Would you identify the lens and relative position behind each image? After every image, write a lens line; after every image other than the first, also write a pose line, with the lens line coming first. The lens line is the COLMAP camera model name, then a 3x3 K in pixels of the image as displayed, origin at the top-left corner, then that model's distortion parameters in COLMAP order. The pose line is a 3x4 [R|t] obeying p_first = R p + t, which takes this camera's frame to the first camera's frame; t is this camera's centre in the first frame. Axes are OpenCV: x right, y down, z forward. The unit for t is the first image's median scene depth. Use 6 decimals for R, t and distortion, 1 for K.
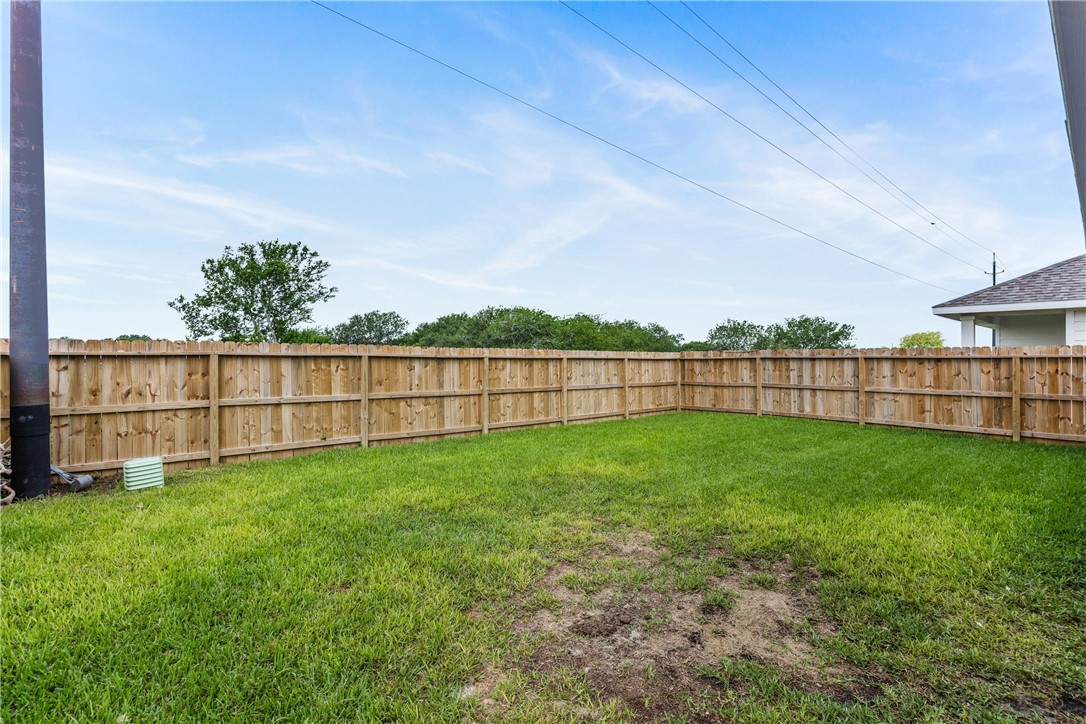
lens RADIAL K [[489.4, 0, 545.0], [0, 489.4, 361.7], [0, 0, 1]] dist [-0.000179, -0.000457]
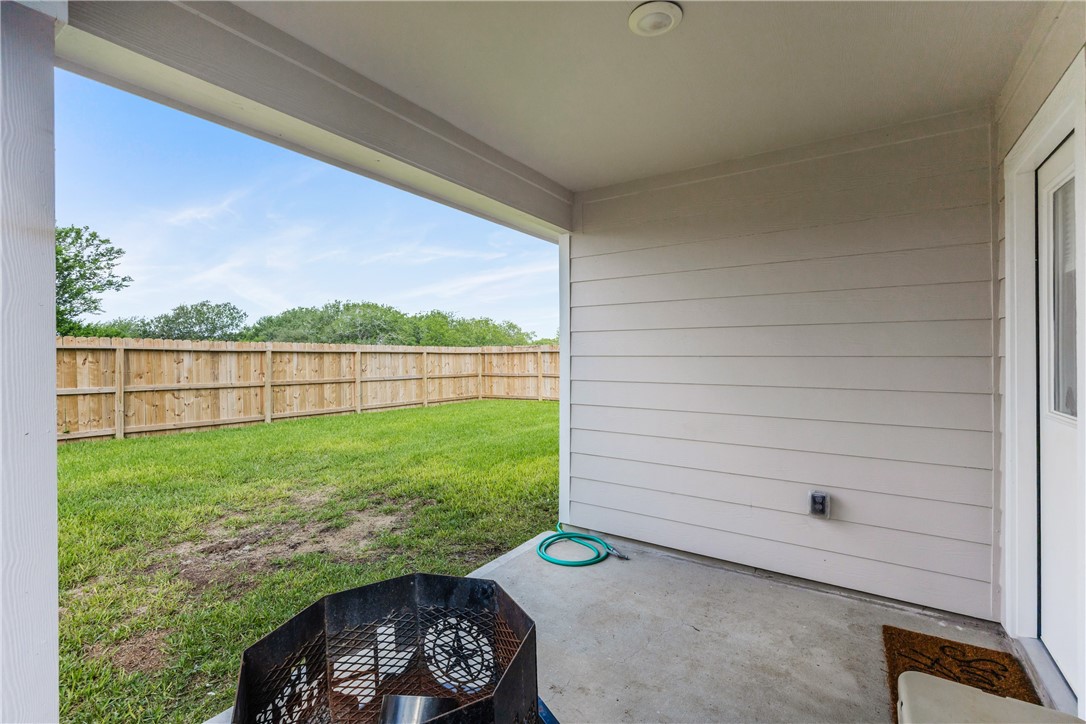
lens RADIAL K [[476.3, 0, 542.6], [0, 476.3, 355.7], [0, 0, 1]] dist [-0.004188, -0.000420]
pose [[0.964871, -0.001645, 0.262717, 0.158779], [0.002557, 0.999992, -0.003129, 0.005616], [-0.262710, 0.003691, 0.964868, -0.127550]]
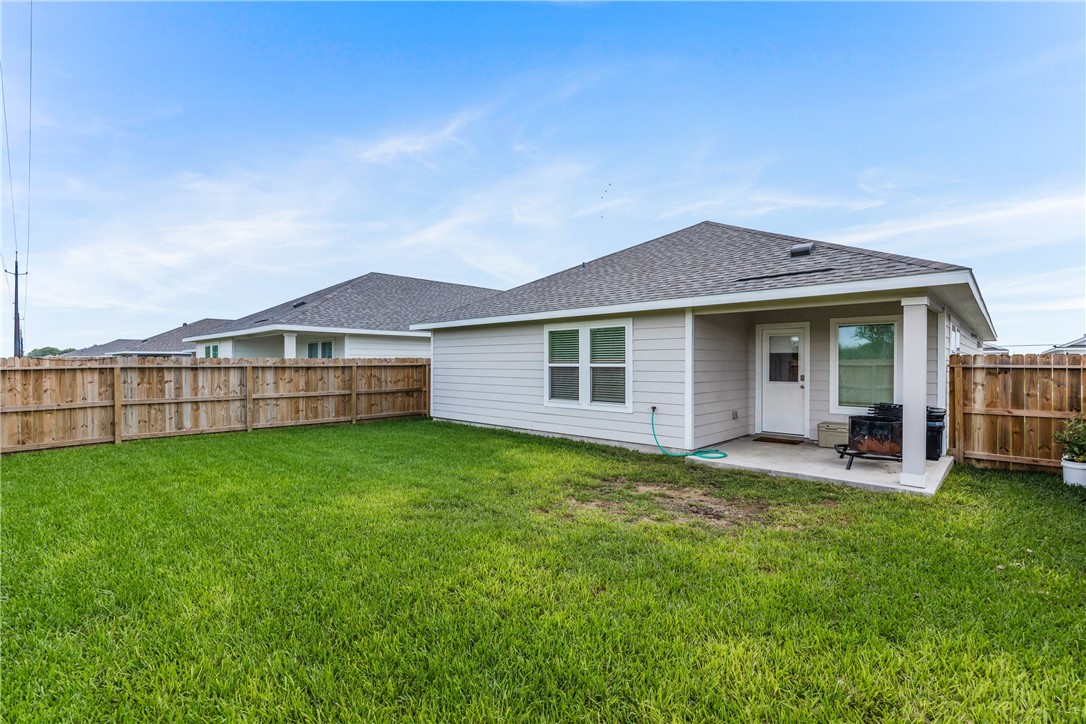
lens RADIAL K [[489.4, 0, 545.0], [0, 489.4, 361.7], [0, 0, 1]] dist [-0.000179, -0.000457]
pose [[-0.097288, 0.004237, 0.995247, -0.432450], [0.010275, 0.999942, -0.003253, -0.008922], [-0.995203, 0.009910, -0.097326, 0.465375]]
